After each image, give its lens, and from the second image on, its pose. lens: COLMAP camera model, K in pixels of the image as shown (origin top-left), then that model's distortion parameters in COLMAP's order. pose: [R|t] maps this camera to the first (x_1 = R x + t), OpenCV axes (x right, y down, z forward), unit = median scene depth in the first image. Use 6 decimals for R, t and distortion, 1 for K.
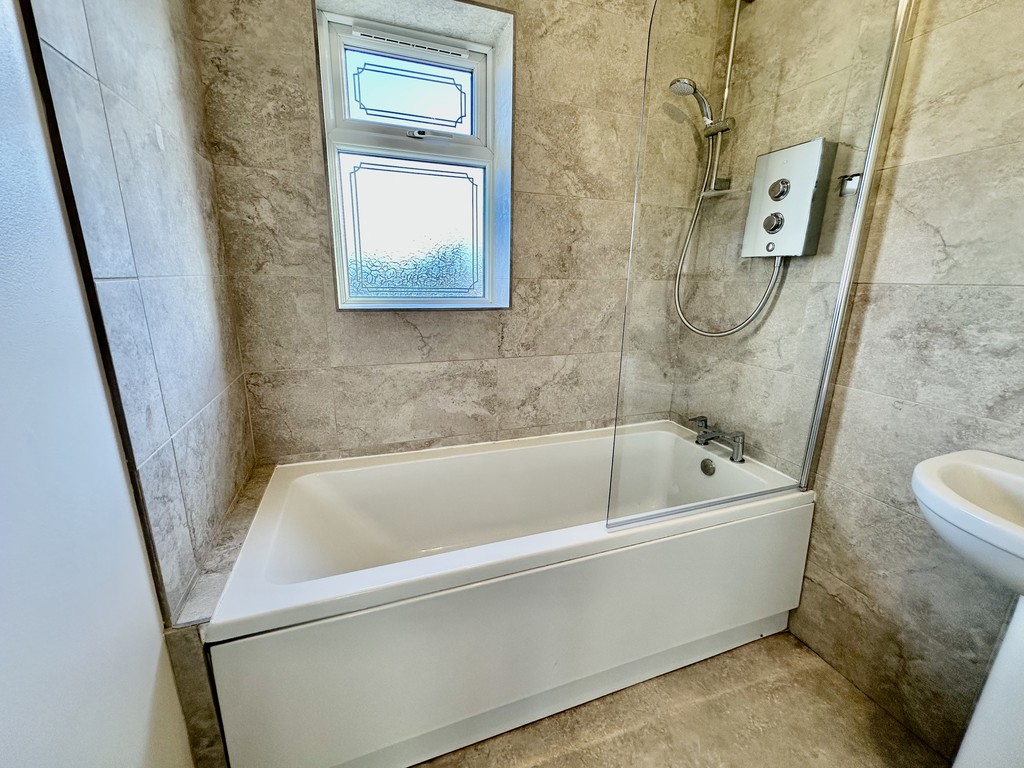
lens RADIAL K [[406.7, 0, 510.9], [0, 406.7, 382.9], [0, 0, 1]] dist [-0.002951, 0.000601]
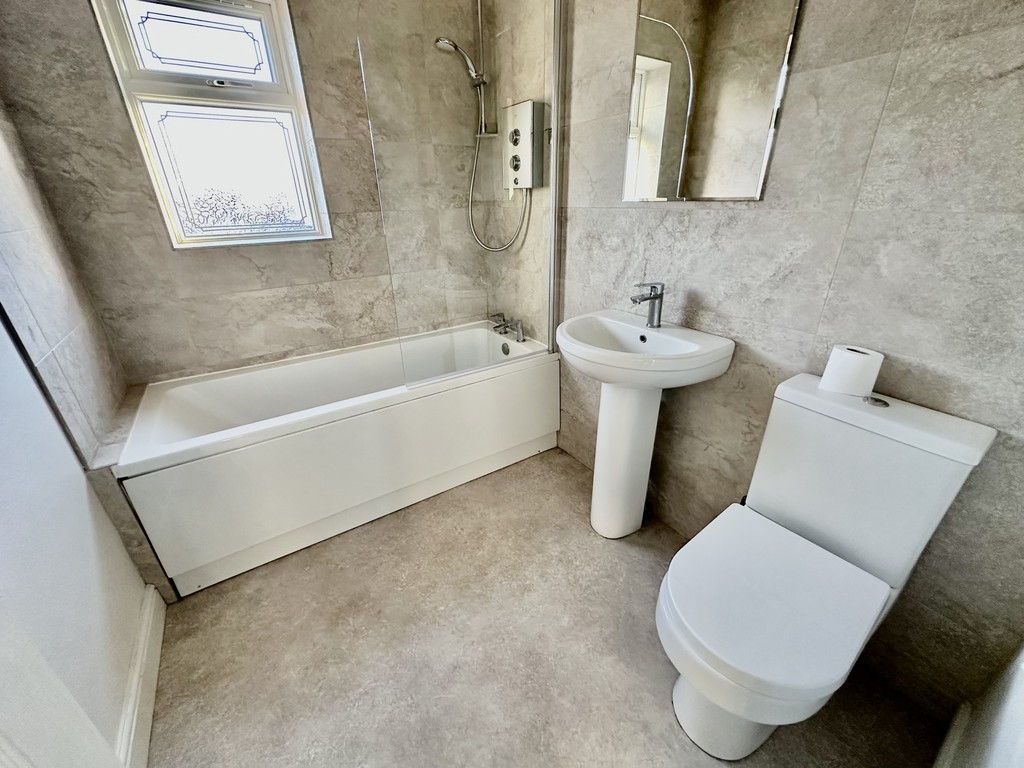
lens RADIAL K [[406.7, 0, 510.4], [0, 406.7, 382.4], [0, 0, 1]] dist [-0.002951, 0.000601]
pose [[0.971769, -0.130819, 0.196344, 0.249201], [0.095246, 0.978895, 0.180810, 0.080901], [-0.215854, -0.157004, 0.963720, -0.423206]]
